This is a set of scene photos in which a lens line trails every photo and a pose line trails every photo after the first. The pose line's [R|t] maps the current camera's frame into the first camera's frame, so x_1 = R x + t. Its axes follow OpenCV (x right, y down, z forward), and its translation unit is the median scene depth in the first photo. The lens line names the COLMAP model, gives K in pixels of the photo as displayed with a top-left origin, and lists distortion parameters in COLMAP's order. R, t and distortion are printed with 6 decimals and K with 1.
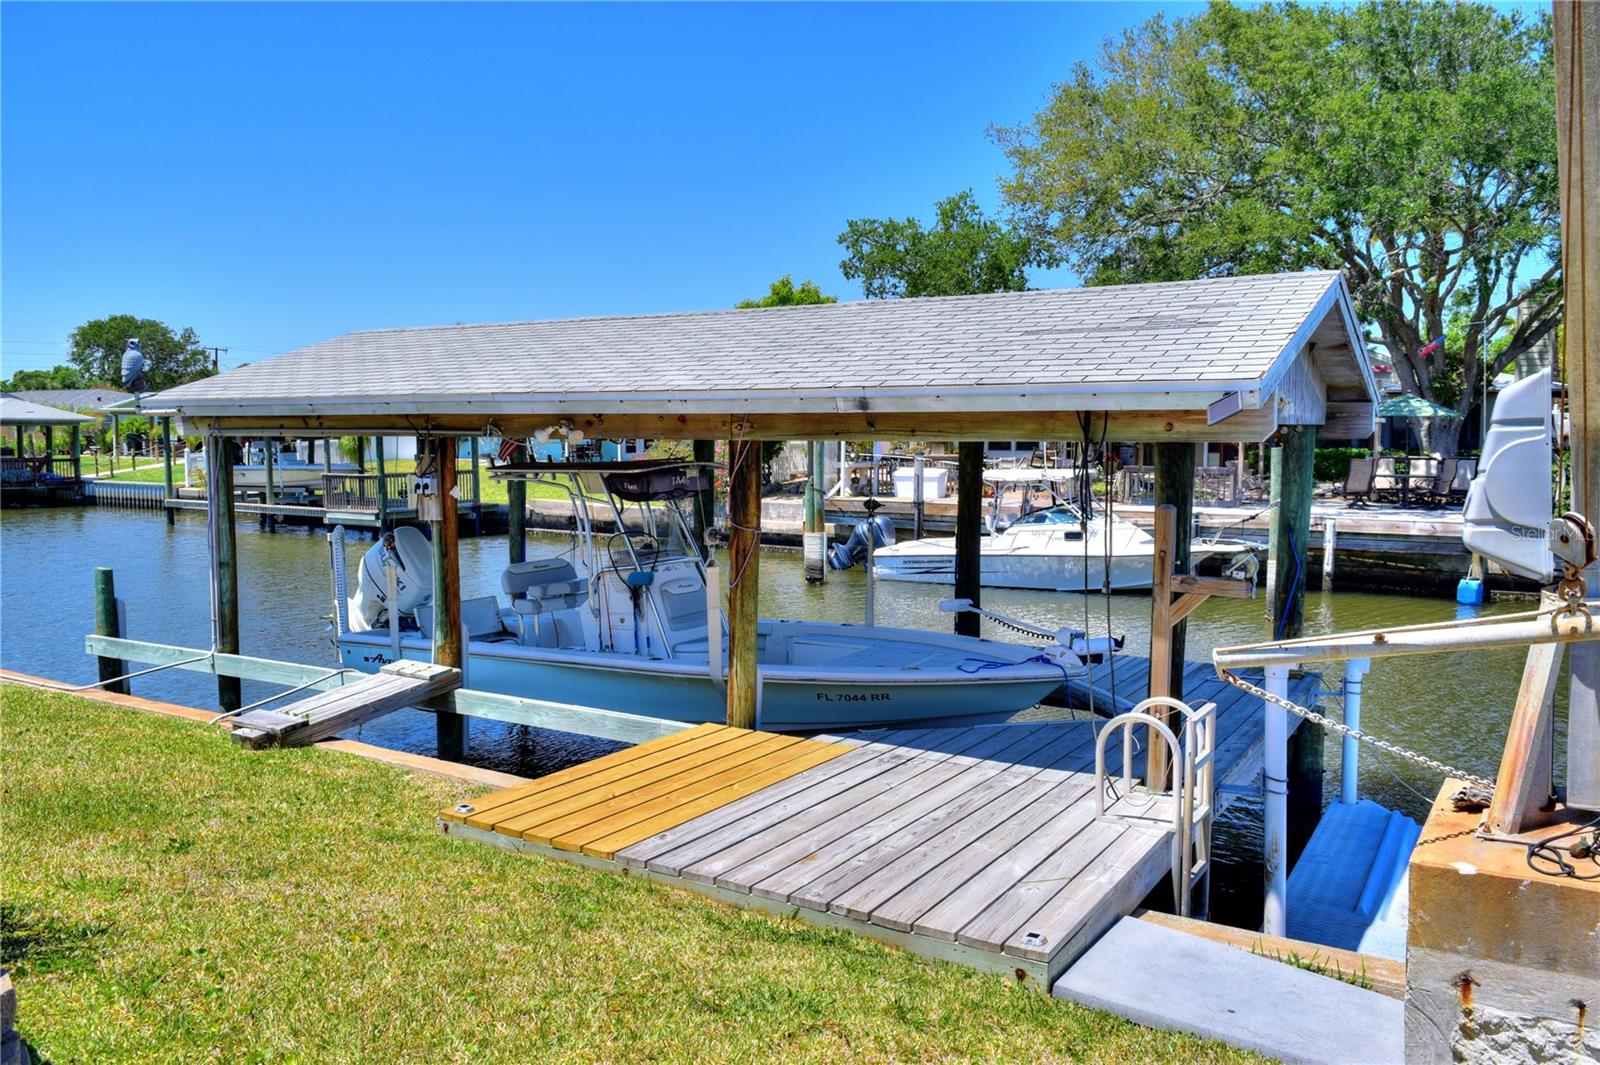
lens RADIAL K [[1245.5, 0, 800.0], [0, 1245.5, 532.5], [0, 0, 1]] dist [-0.009544, 0.004622]
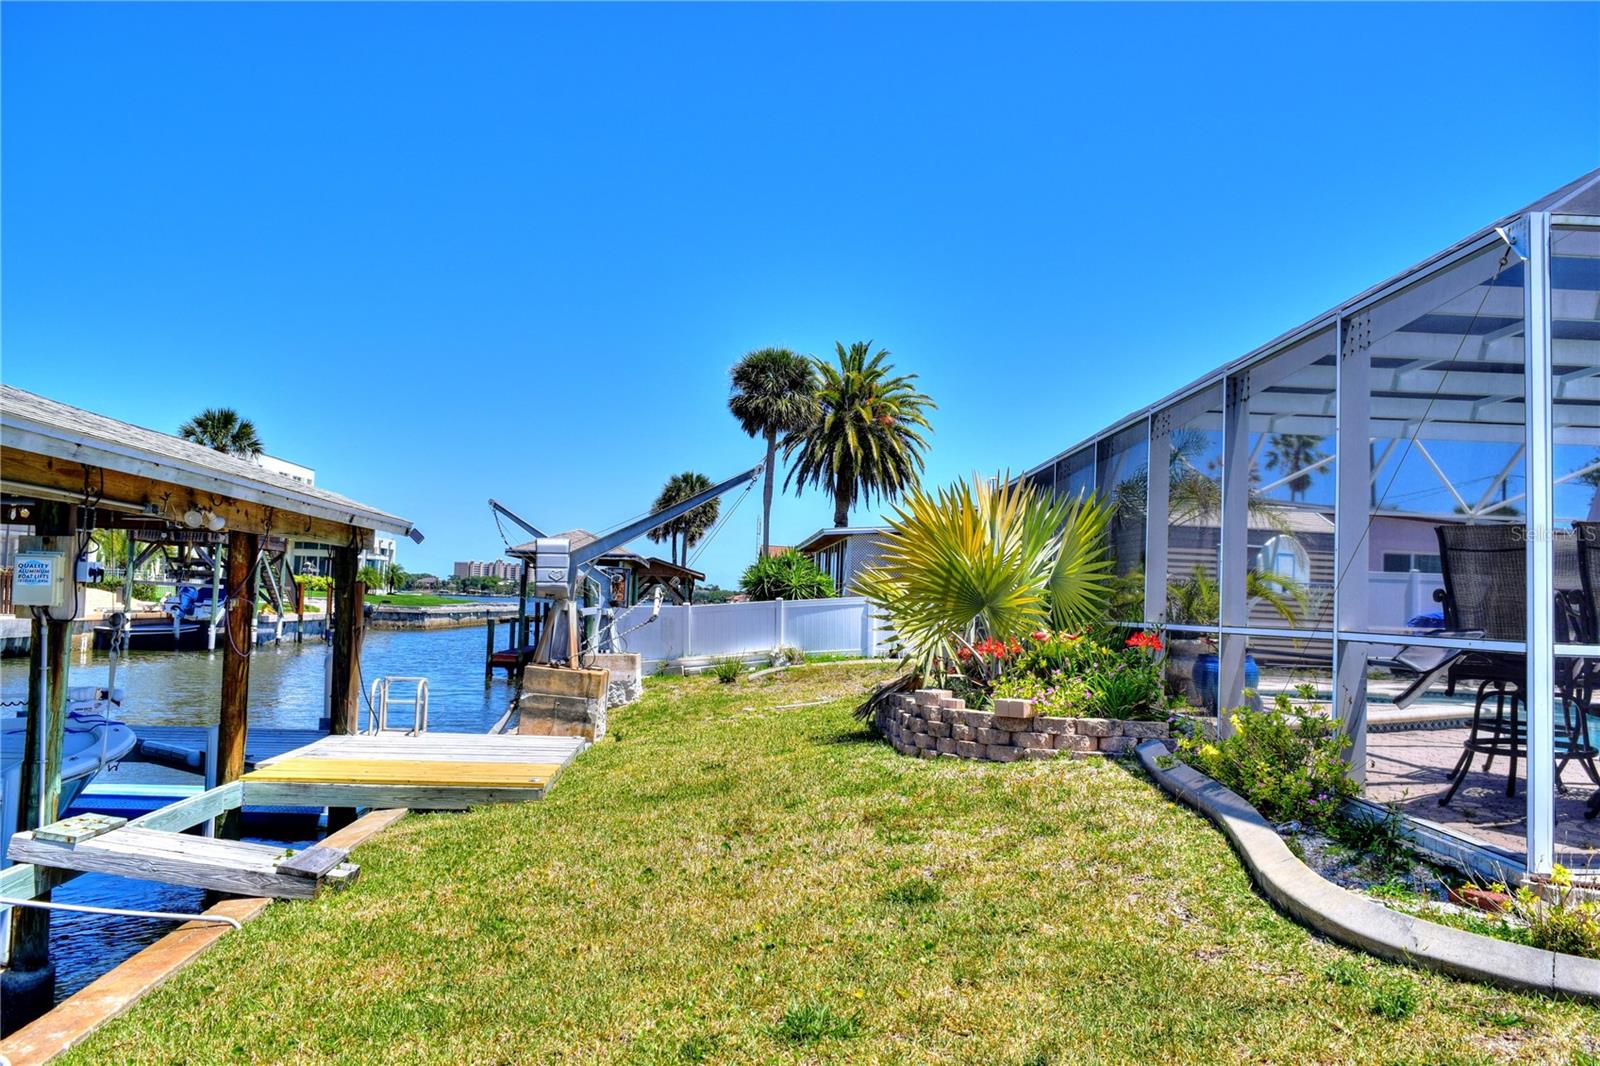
lens RADIAL K [[1245.5, 0, 800.0], [0, 1245.5, 533.0], [0, 0, 1]] dist [-0.009544, 0.004622]
pose [[-0.582970, 0.025071, 0.812107, -0.950099], [0.028782, 0.999534, -0.010197, -0.033860], [-0.811984, 0.017430, -0.583420, 0.903455]]
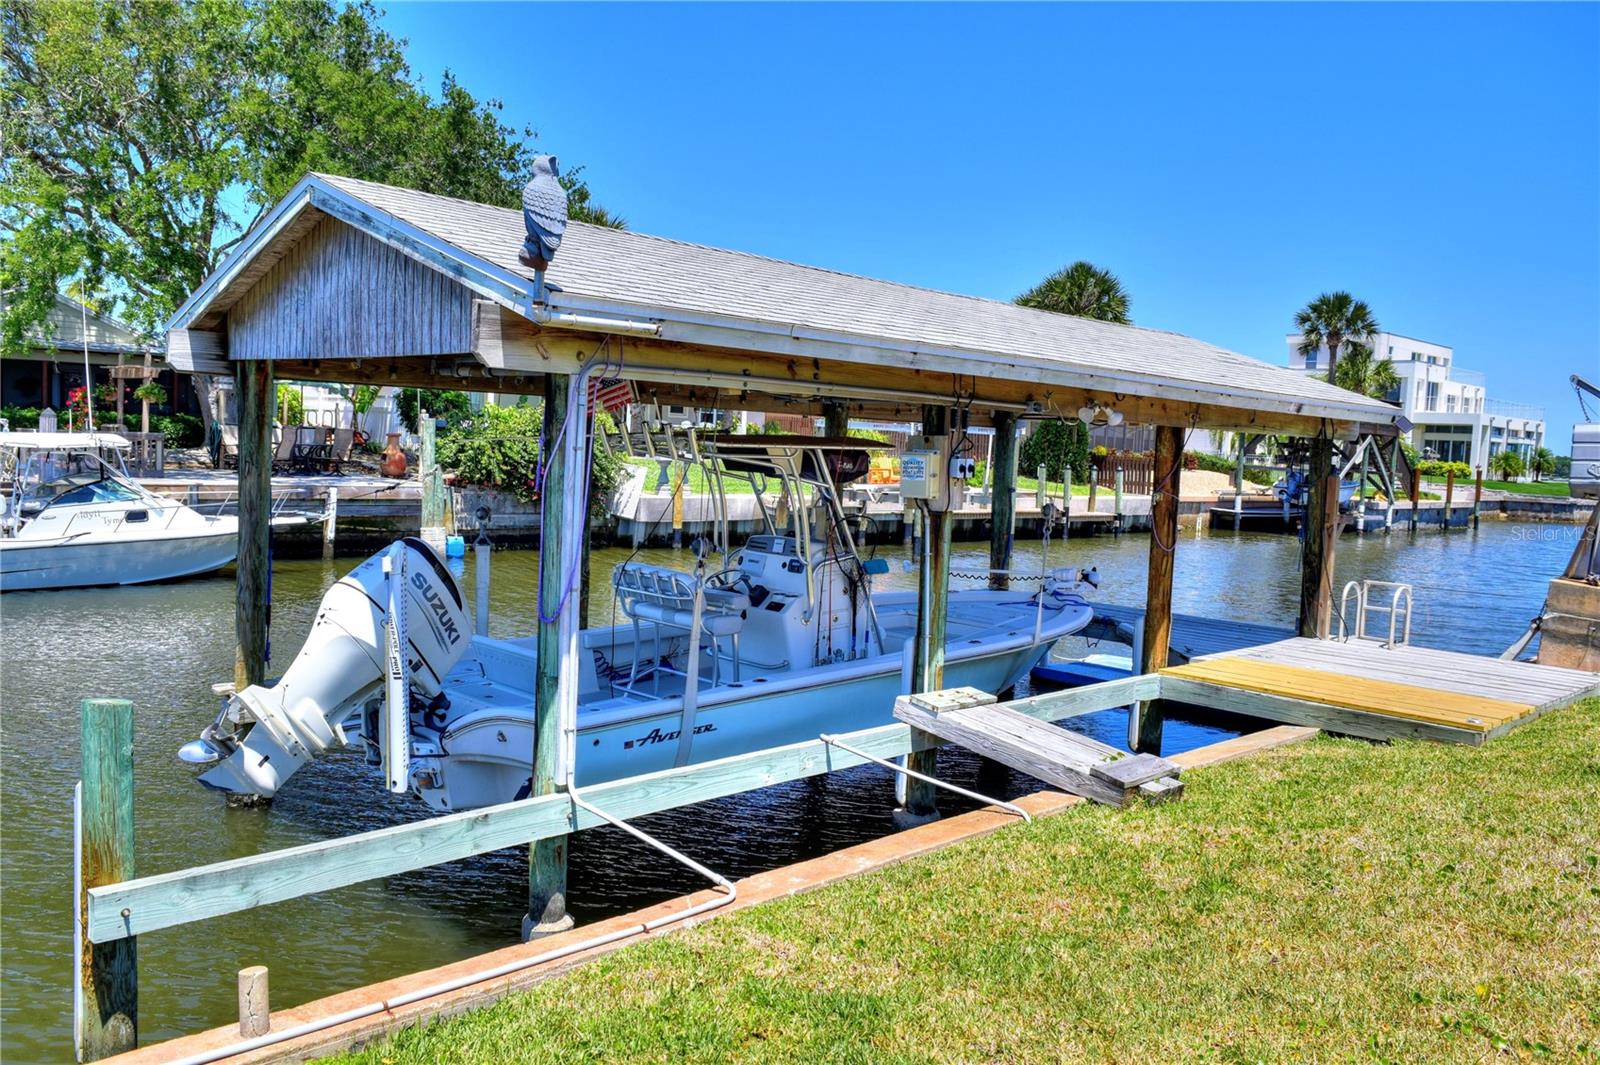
lens RADIAL K [[1245.5, 0, 800.0], [0, 1245.5, 532.5], [0, 0, 1]] dist [-0.009544, 0.004622]
pose [[0.244464, -0.061300, 0.967719, -0.916894], [0.030911, 0.997985, 0.055408, -0.036336], [-0.969165, 0.016368, 0.245867, 0.751405]]
